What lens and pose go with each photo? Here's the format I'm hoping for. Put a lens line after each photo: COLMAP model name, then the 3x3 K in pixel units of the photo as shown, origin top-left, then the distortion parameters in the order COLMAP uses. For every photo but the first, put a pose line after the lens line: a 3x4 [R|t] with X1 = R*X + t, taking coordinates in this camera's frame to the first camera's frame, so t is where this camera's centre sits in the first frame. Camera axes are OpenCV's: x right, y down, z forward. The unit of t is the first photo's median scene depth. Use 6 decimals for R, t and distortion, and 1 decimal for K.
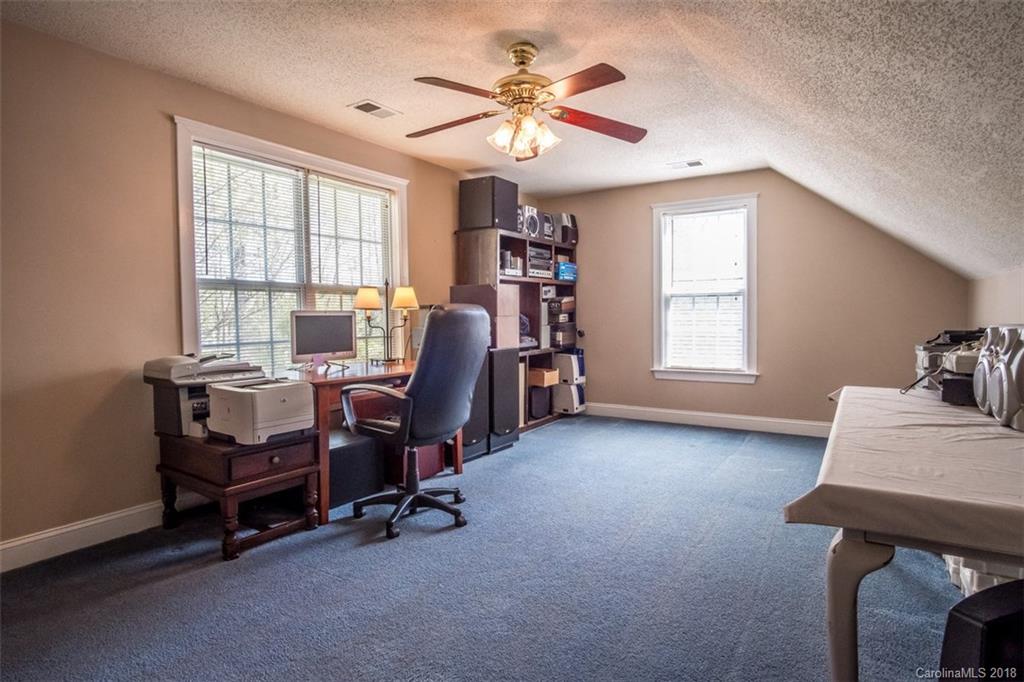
lens RADIAL K [[553.1, 0, 514.1], [0, 553.1, 339.6], [0, 0, 1]] dist [-0.023897, 0.002612]
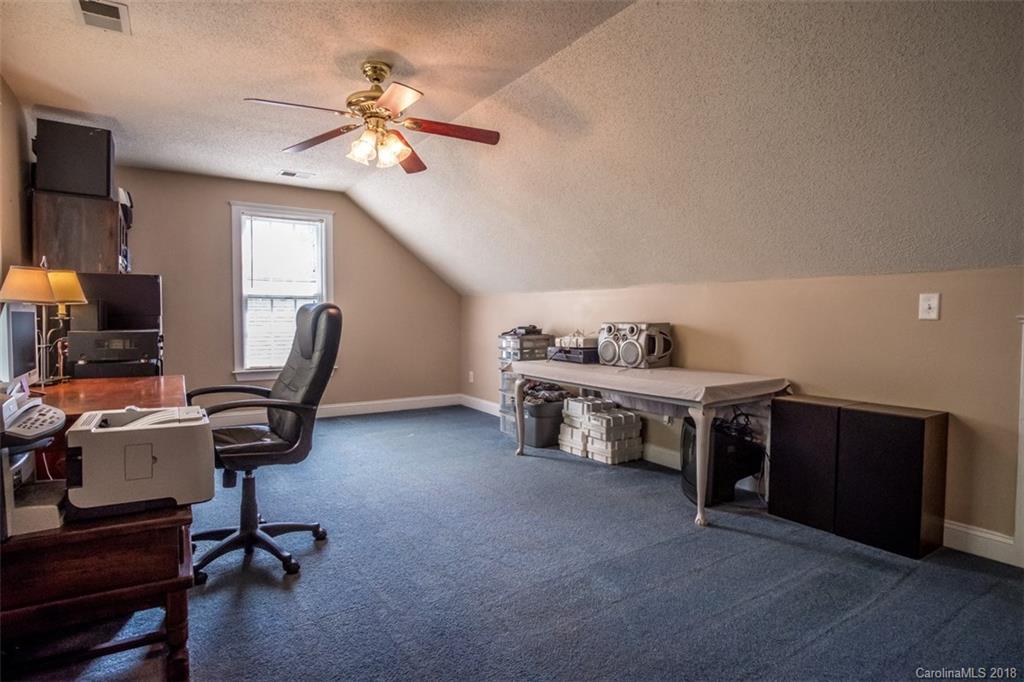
lens RADIAL K [[553.1, 0, 514.1], [0, 553.1, 339.6], [0, 0, 1]] dist [-0.023897, 0.002612]
pose [[0.396528, -0.029237, 0.917557, -0.497180], [0.033613, 0.999285, 0.017316, -0.003786], [-0.917407, 0.023975, 0.397227, 0.194918]]
